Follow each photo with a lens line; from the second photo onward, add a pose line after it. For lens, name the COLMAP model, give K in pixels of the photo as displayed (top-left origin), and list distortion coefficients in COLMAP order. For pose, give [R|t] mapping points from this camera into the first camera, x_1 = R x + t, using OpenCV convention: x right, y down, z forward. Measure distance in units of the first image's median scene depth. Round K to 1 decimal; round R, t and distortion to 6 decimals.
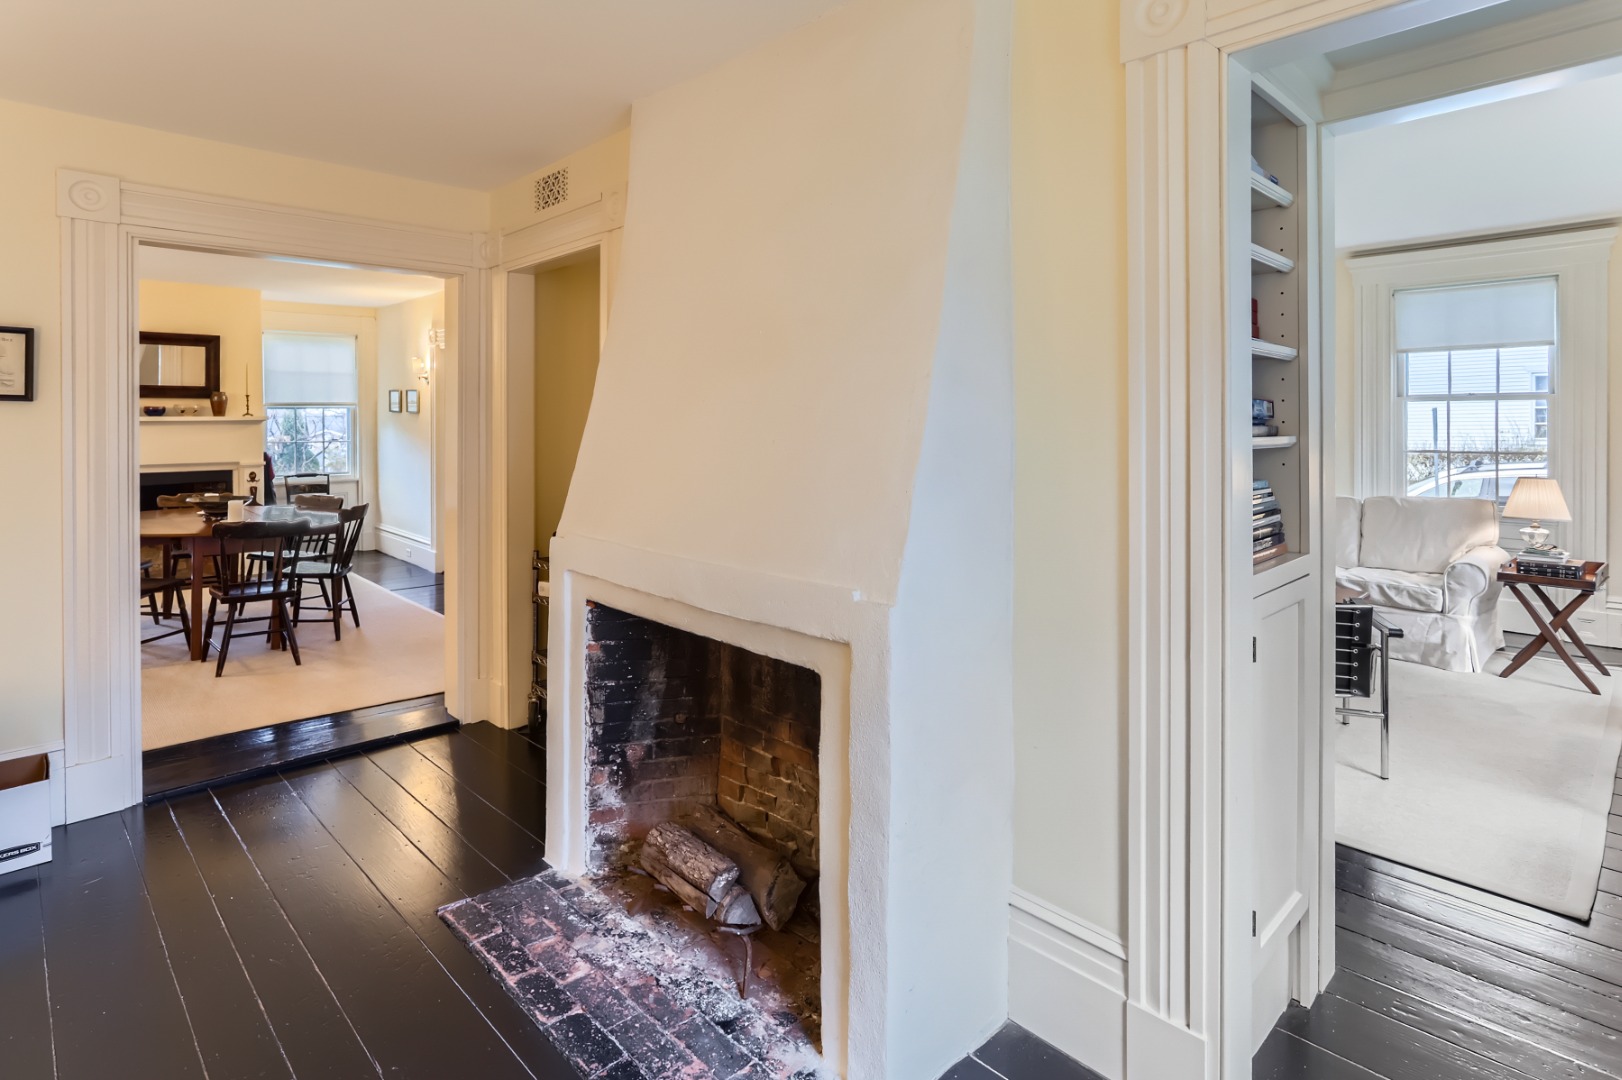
lens RADIAL K [[846.4, 0, 819.8], [0, 846.4, 416.9], [0, 0, 1]] dist [-0.016751, 0.006355]
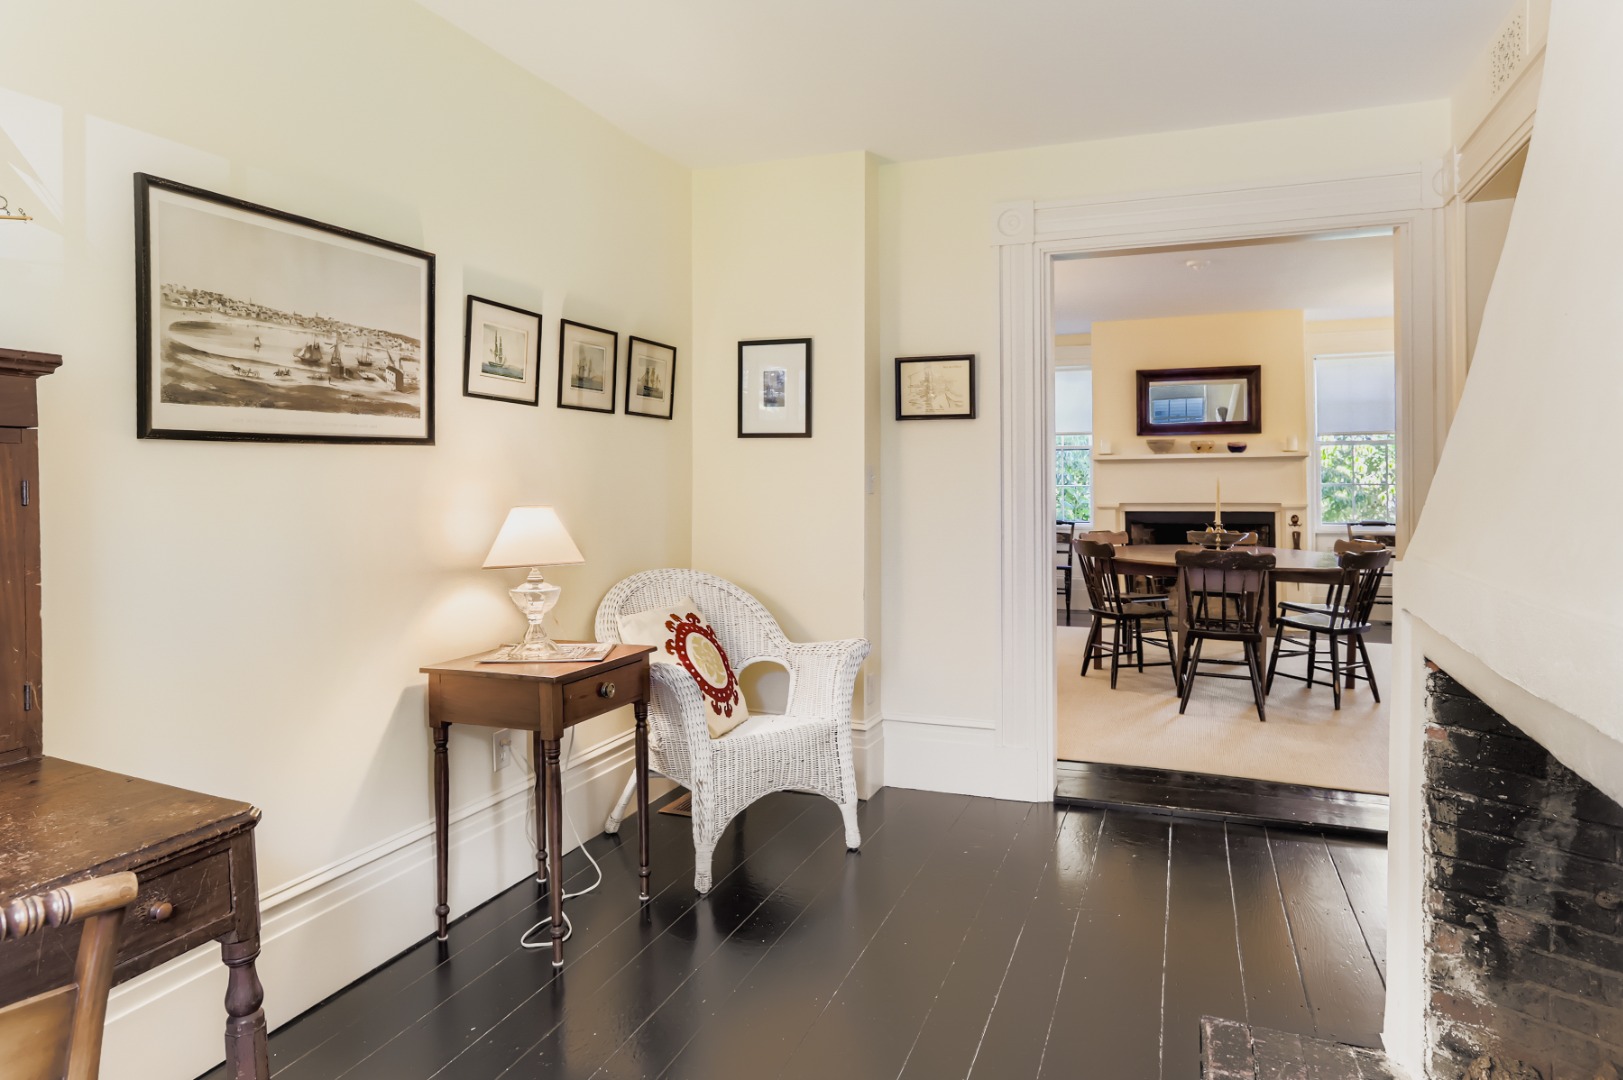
lens RADIAL K [[1014.3, 0, 822.5], [0, 1014.3, 476.0], [0, 0, 1]] dist [0.018450, -0.000220]
pose [[0.435856, -0.007106, -0.899988, 0.225776], [0.006353, 0.999968, -0.004818, 0.077745], [0.899994, -0.003618, 0.435887, 0.240933]]
